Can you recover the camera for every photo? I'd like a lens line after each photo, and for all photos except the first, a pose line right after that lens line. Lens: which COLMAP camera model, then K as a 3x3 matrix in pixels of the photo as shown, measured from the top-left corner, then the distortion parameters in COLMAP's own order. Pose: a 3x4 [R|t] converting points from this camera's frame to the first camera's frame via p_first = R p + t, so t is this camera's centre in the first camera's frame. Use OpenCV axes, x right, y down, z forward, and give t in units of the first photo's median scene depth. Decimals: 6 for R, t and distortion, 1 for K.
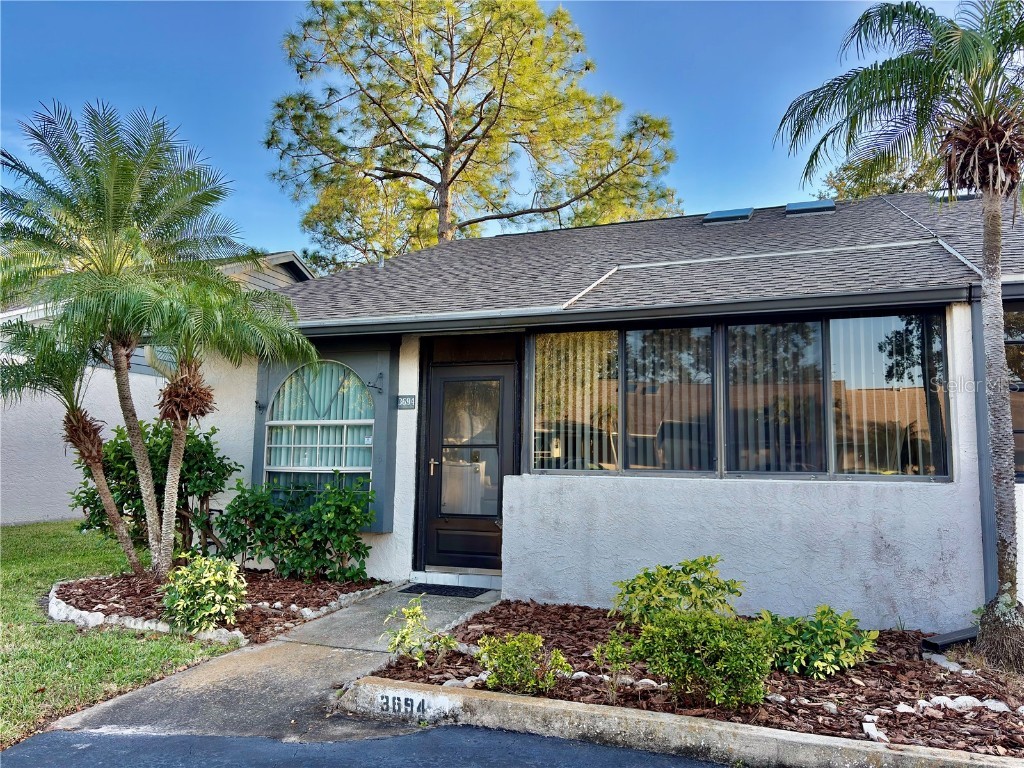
lens RADIAL K [[784.2, 0, 514.1], [0, 784.2, 385.7], [0, 0, 1]] dist [0.021369, 0.004404]
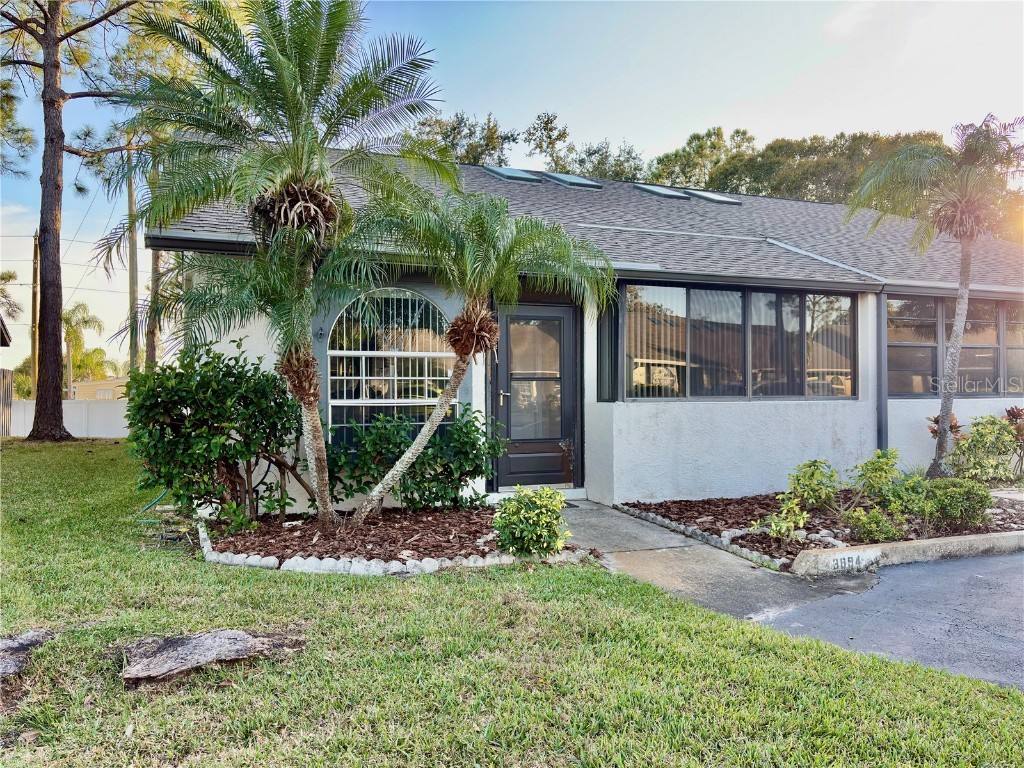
lens RADIAL K [[784.2, 0, 514.1], [0, 784.2, 385.7], [0, 0, 1]] dist [0.021369, 0.004404]
pose [[0.736281, -0.012070, 0.676568, -0.962916], [-0.056490, 0.995254, 0.079231, 0.000621], [-0.674314, -0.096555, 0.732105, 0.233657]]
